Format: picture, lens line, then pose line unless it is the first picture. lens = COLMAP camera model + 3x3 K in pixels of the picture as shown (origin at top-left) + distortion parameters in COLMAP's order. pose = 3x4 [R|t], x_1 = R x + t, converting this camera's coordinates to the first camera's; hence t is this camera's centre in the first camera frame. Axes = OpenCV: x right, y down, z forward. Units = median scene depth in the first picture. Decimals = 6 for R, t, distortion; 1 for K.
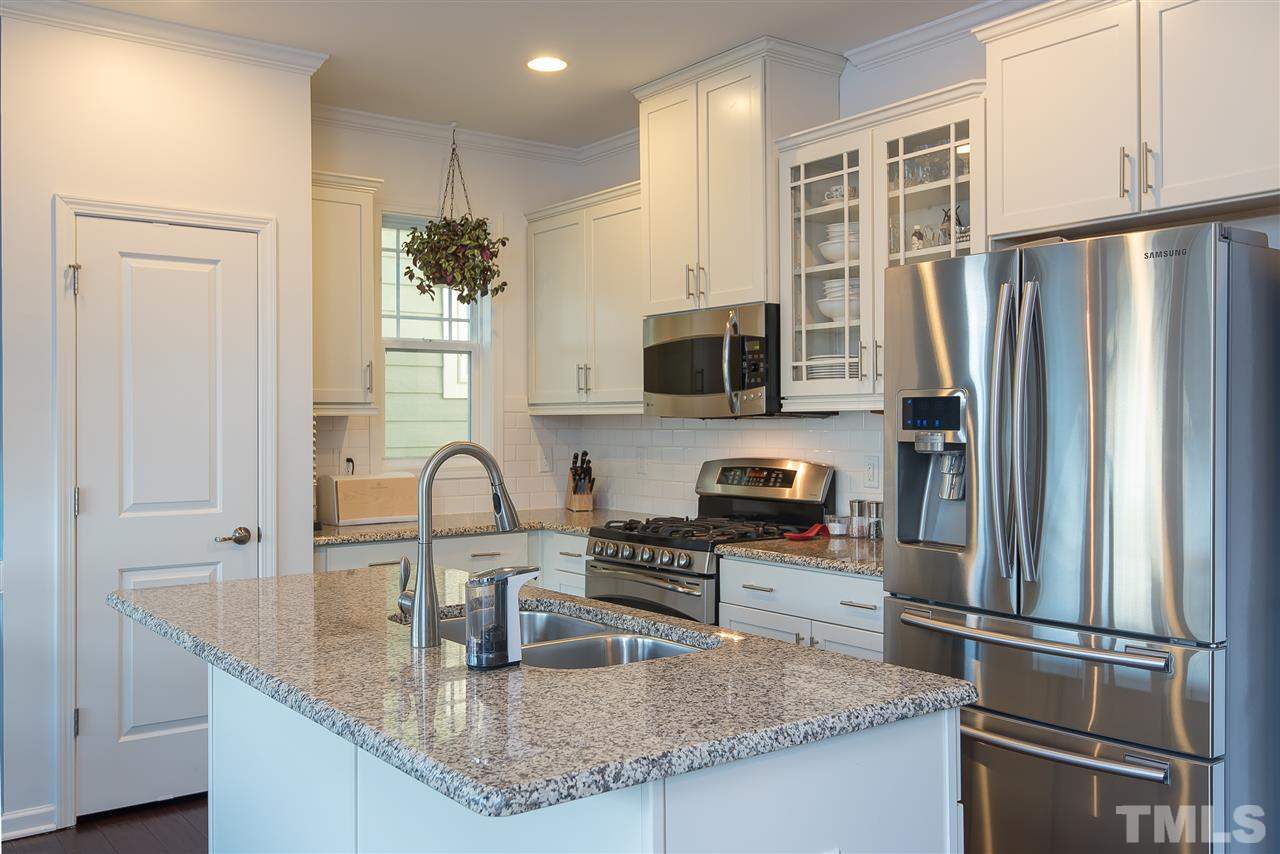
lens RADIAL K [[1217.1, 0, 643.1], [0, 1217.1, 425.5], [0, 0, 1]] dist [-0.001732, 0.000000]
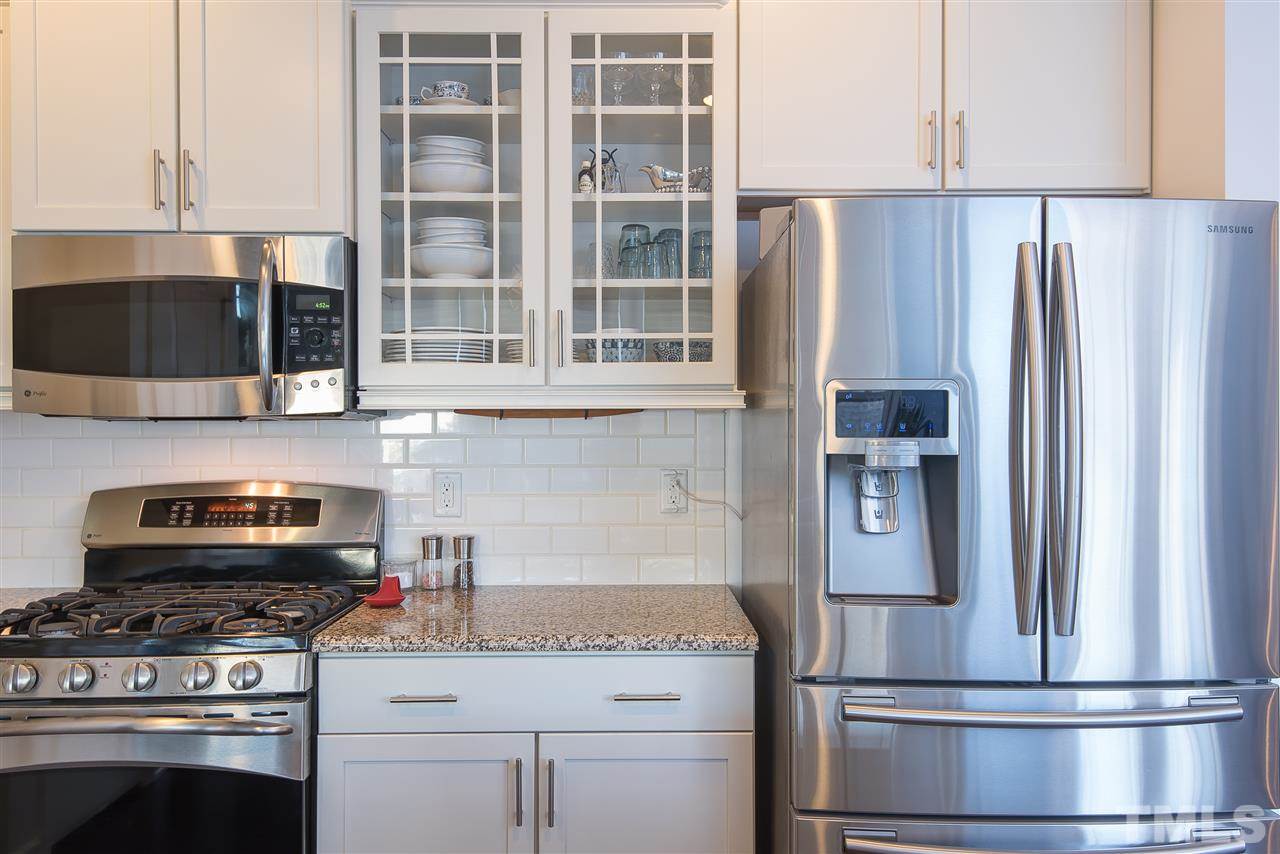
lens RADIAL K [[988.3, 0, 649.5], [0, 988.3, 422.6], [0, 0, 1]] dist [0.038327, -0.025056]
pose [[0.563851, 0.003661, 0.825868, -0.224446], [0.000631, 0.999988, -0.004864, -0.001674], [-0.825876, 0.003264, 0.563842, 0.556936]]
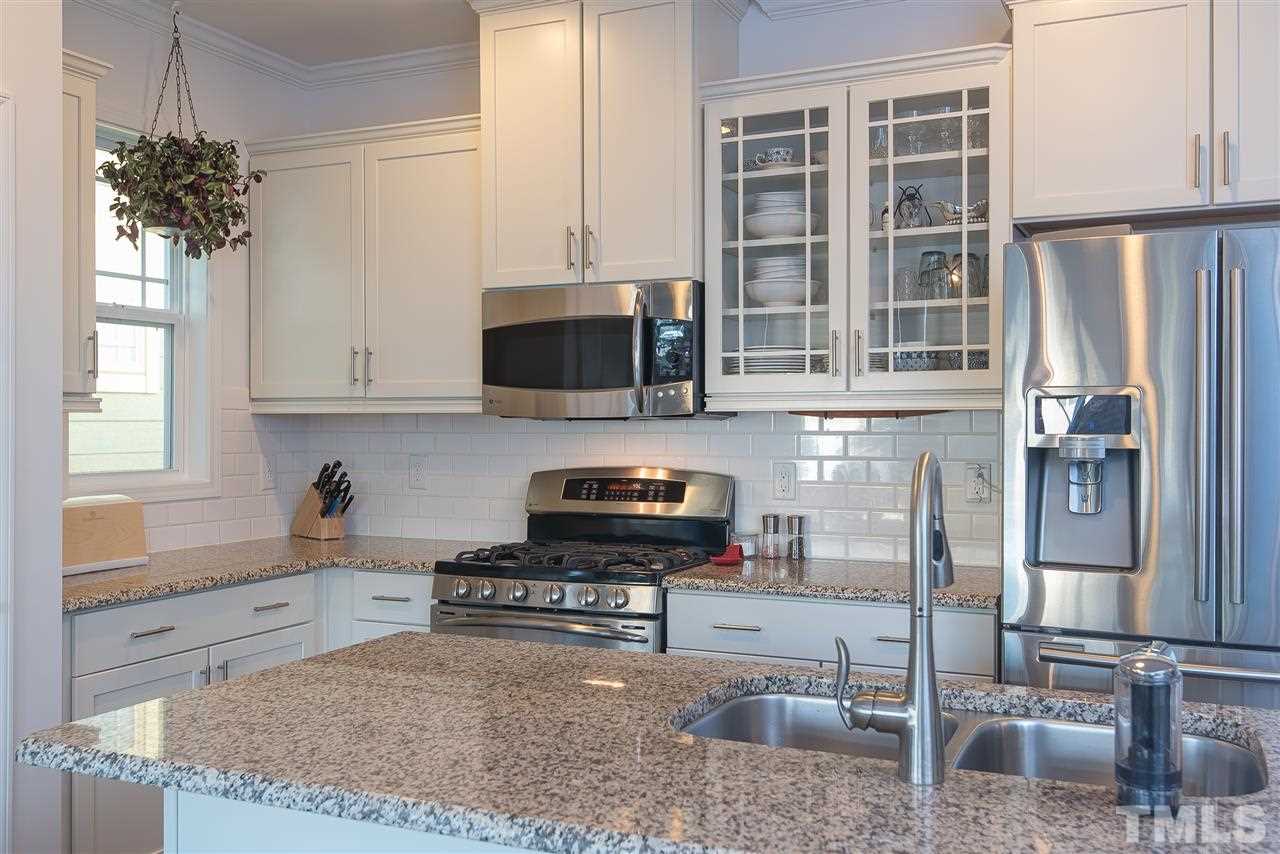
lens RADIAL K [[1217.1, 0, 664.4], [0, 1217.1, 436.2], [0, 0, 1]] dist [-0.001732, 0.000000]
pose [[0.859885, -0.001926, 0.510484, -0.324294], [-0.001668, 0.999977, 0.006583, 0.000040], [-0.510485, -0.006512, 0.859862, 0.286841]]
